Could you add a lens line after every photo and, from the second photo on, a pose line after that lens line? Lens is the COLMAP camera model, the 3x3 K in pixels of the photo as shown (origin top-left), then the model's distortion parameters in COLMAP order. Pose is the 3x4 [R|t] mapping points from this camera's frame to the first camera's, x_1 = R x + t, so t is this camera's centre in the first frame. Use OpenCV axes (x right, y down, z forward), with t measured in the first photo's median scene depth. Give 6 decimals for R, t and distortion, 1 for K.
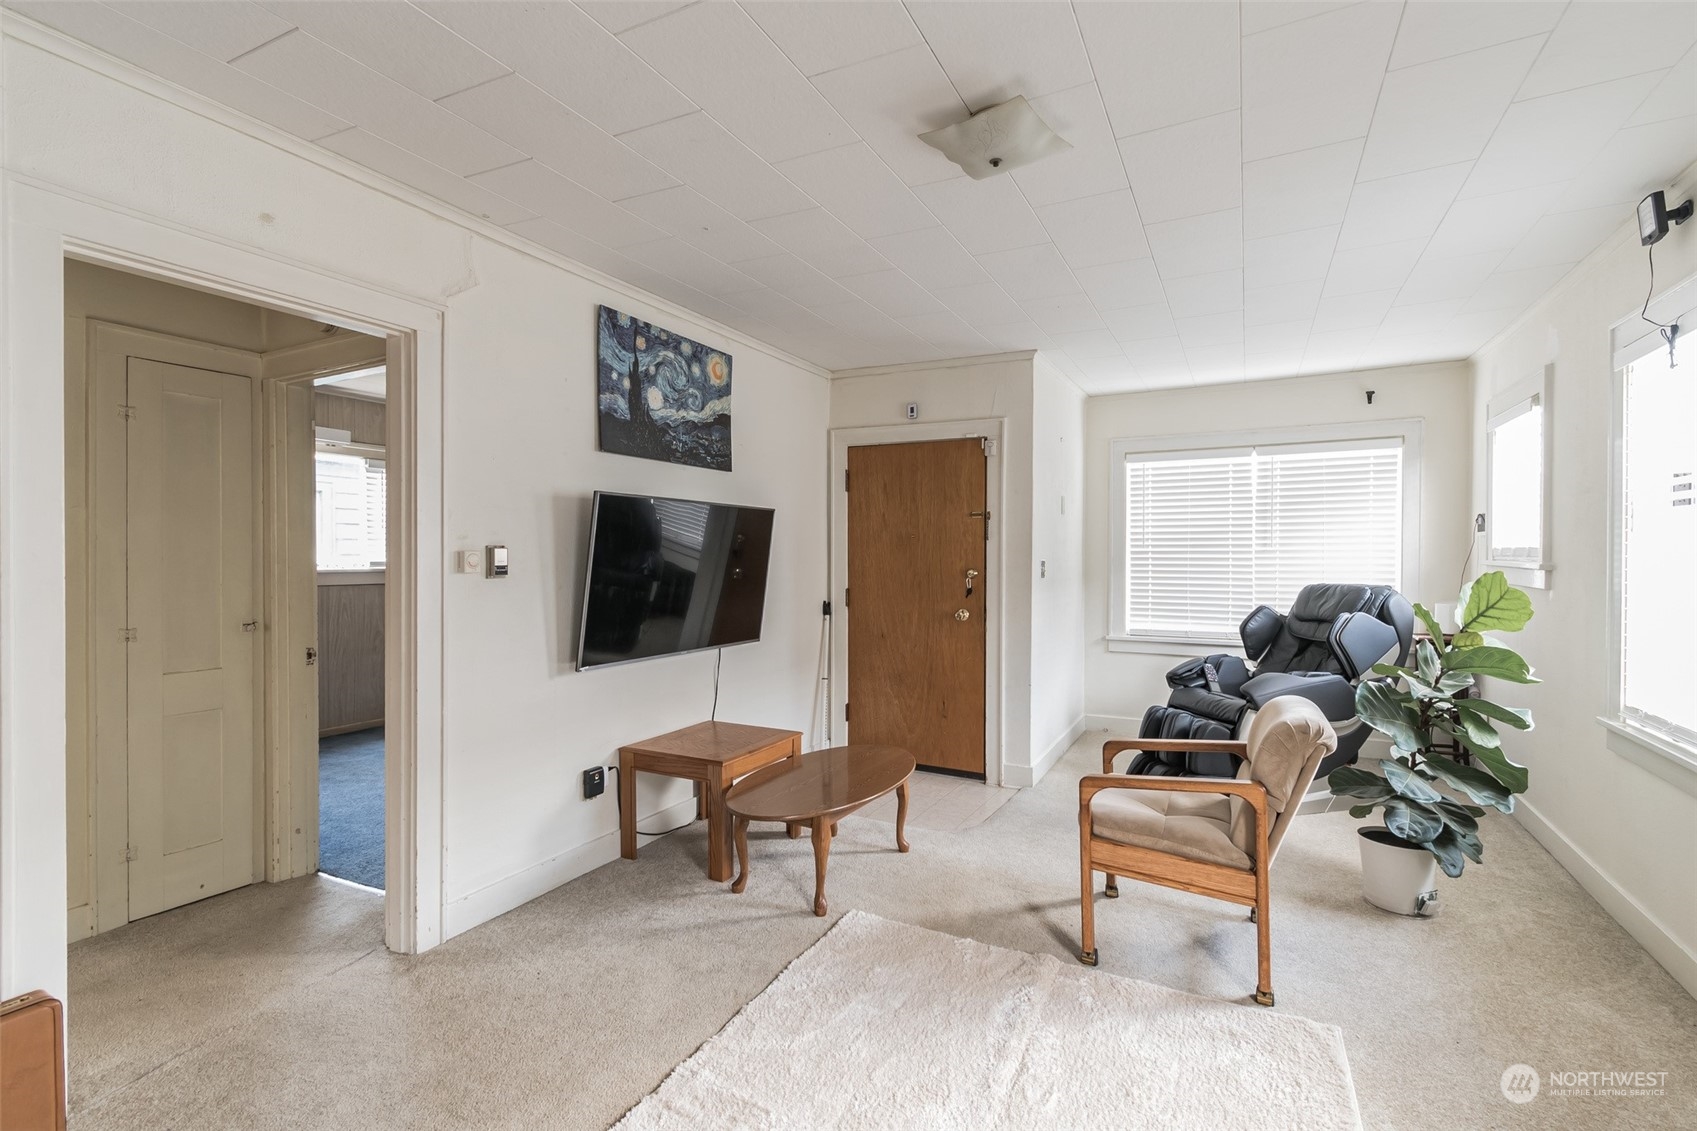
lens RADIAL K [[771.7, 0, 857.6], [0, 771.7, 561.4], [0, 0, 1]] dist [0.008180, -0.003776]
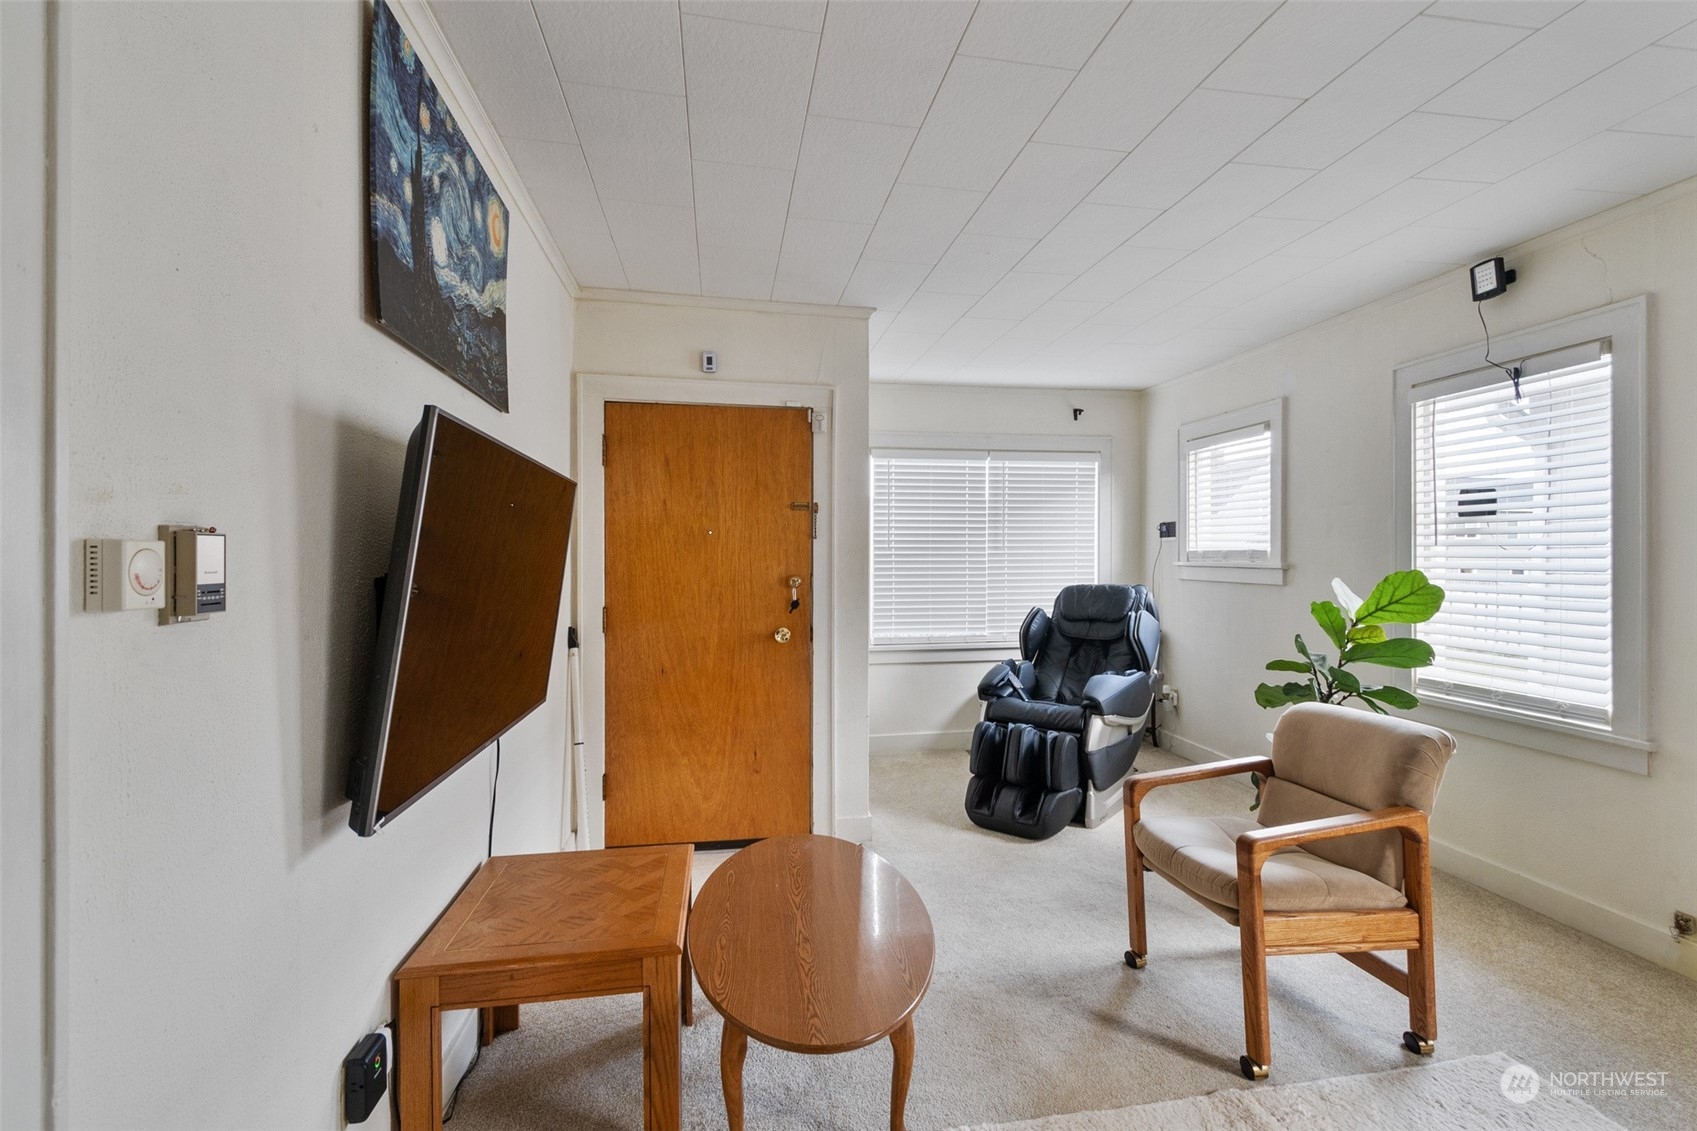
lens RADIAL K [[771.7, 0, 857.6], [0, 771.7, 561.4], [0, 0, 1]] dist [0.008180, -0.003776]
pose [[0.794891, -0.003905, 0.606739, -0.277017], [0.008397, 0.999954, -0.004565, -0.000507], [-0.606694, 0.008723, 0.794888, 0.347346]]
